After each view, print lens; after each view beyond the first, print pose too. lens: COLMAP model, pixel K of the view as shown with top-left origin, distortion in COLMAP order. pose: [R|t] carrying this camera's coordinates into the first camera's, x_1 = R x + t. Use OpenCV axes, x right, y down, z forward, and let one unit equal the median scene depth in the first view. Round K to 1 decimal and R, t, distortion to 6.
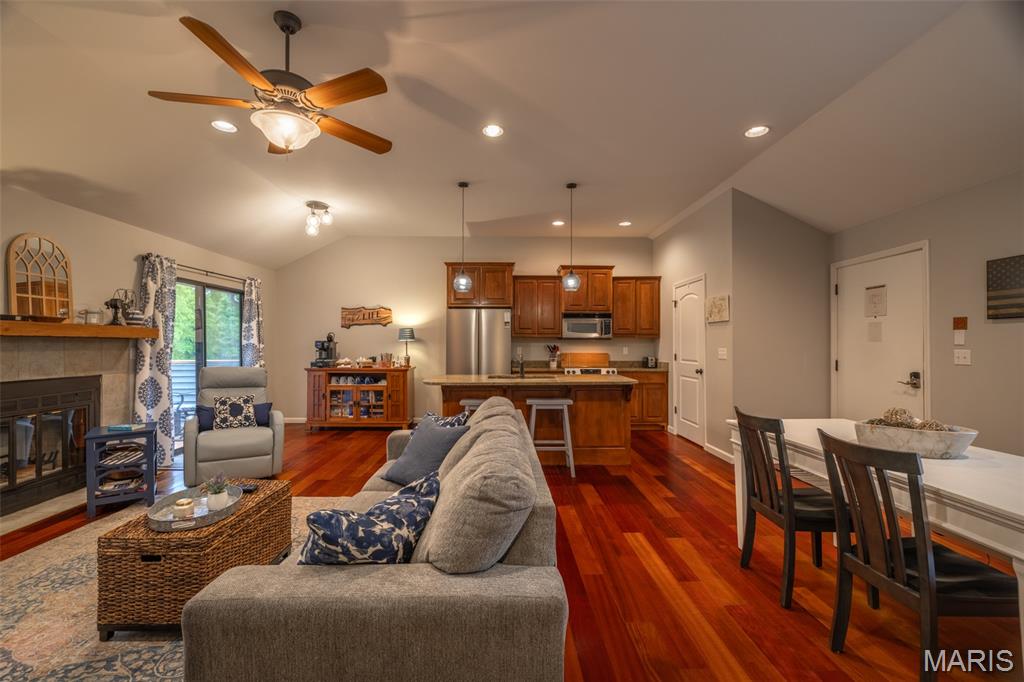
lens RADIAL K [[425.3, 0, 507.5], [0, 425.3, 344.2], [0, 0, 1]] dist [-0.001573, -0.000848]
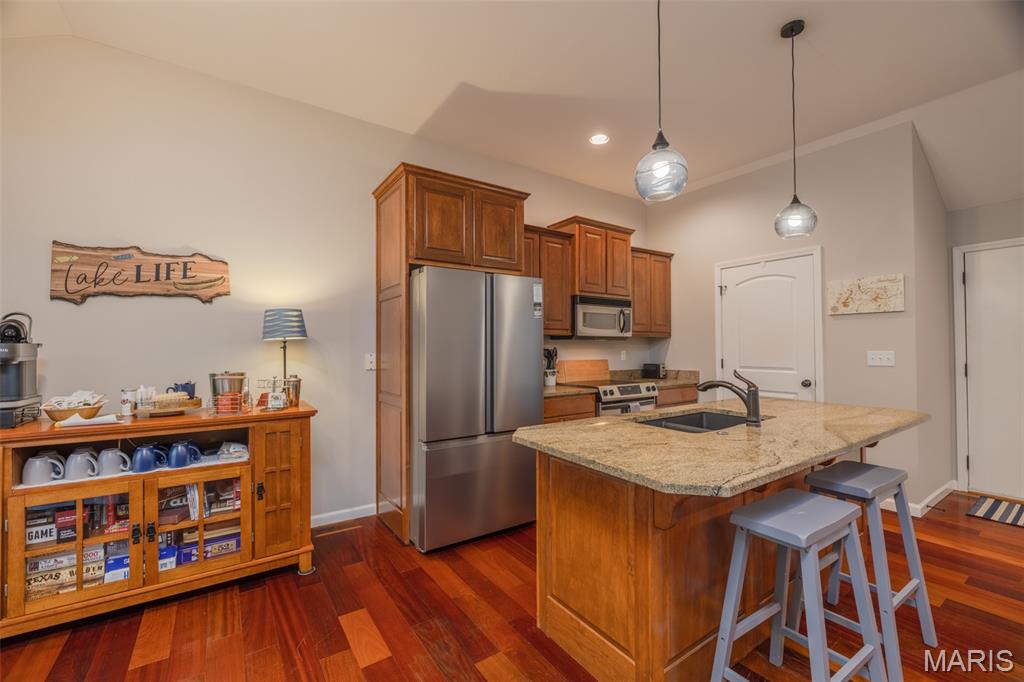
lens RADIAL K [[425.3, 0, 506.1], [0, 425.3, 343.8], [0, 0, 1]] dist [-0.001573, -0.000848]
pose [[0.835458, 0.000116, 0.549554, -0.299676], [0.006447, 0.999929, -0.010013, 0.001091], [-0.549516, 0.011908, 0.835398, 0.572312]]
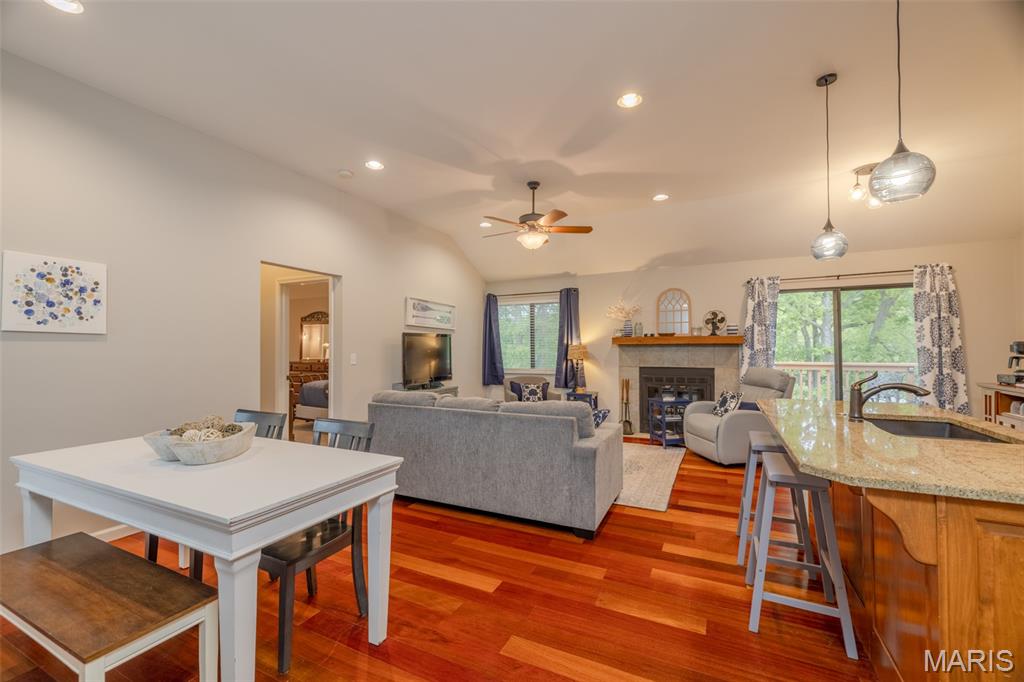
lens RADIAL K [[425.3, 0, 505.9], [0, 425.3, 344.9], [0, 0, 1]] dist [-0.001573, -0.000848]
pose [[-0.457808, -0.004668, -0.889039, 0.460448], [0.004813, 0.999959, -0.007729, -0.001685], [0.889038, -0.007817, -0.457767, 0.639719]]
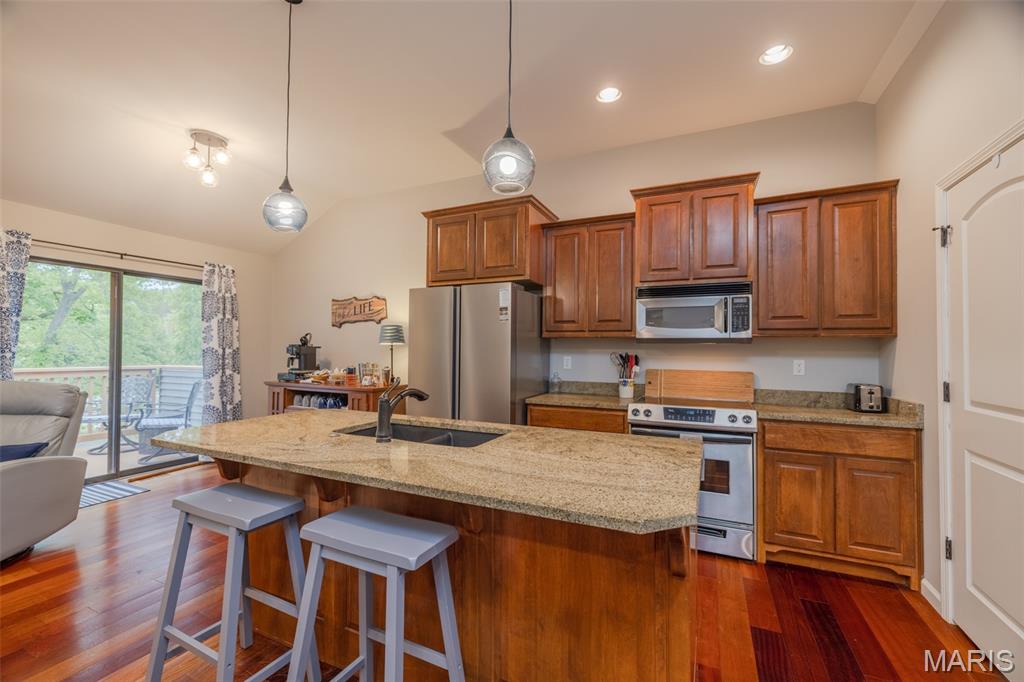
lens RADIAL K [[425.3, 0, 508.7], [0, 425.3, 342.7], [0, 0, 1]] dist [-0.001573, -0.000848]
pose [[0.898957, -0.001312, -0.438036, 0.220473], [-0.007907, 0.999784, -0.019222, 0.000040], [0.437966, 0.020743, 0.898752, 0.520771]]
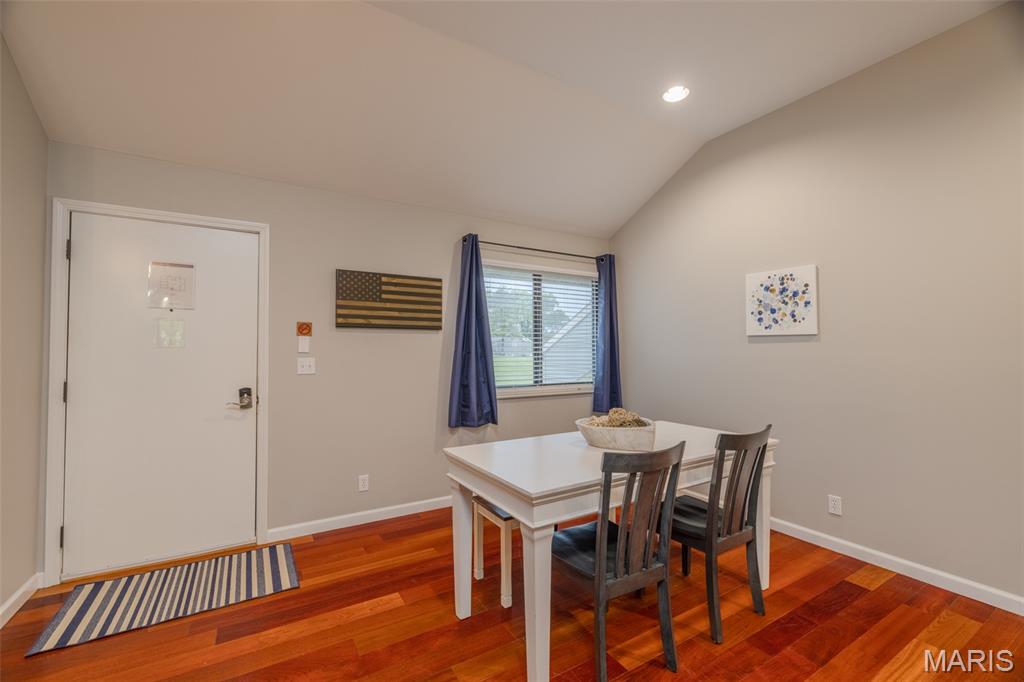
lens RADIAL K [[425.3, 0, 506.7], [0, 425.3, 342.0], [0, 0, 1]] dist [-0.001573, -0.000848]
pose [[-0.501077, 0.023891, 0.865073, 0.029301], [-0.000175, 0.999616, -0.027708, 0.002027], [-0.865403, -0.014035, -0.500880, 0.562666]]
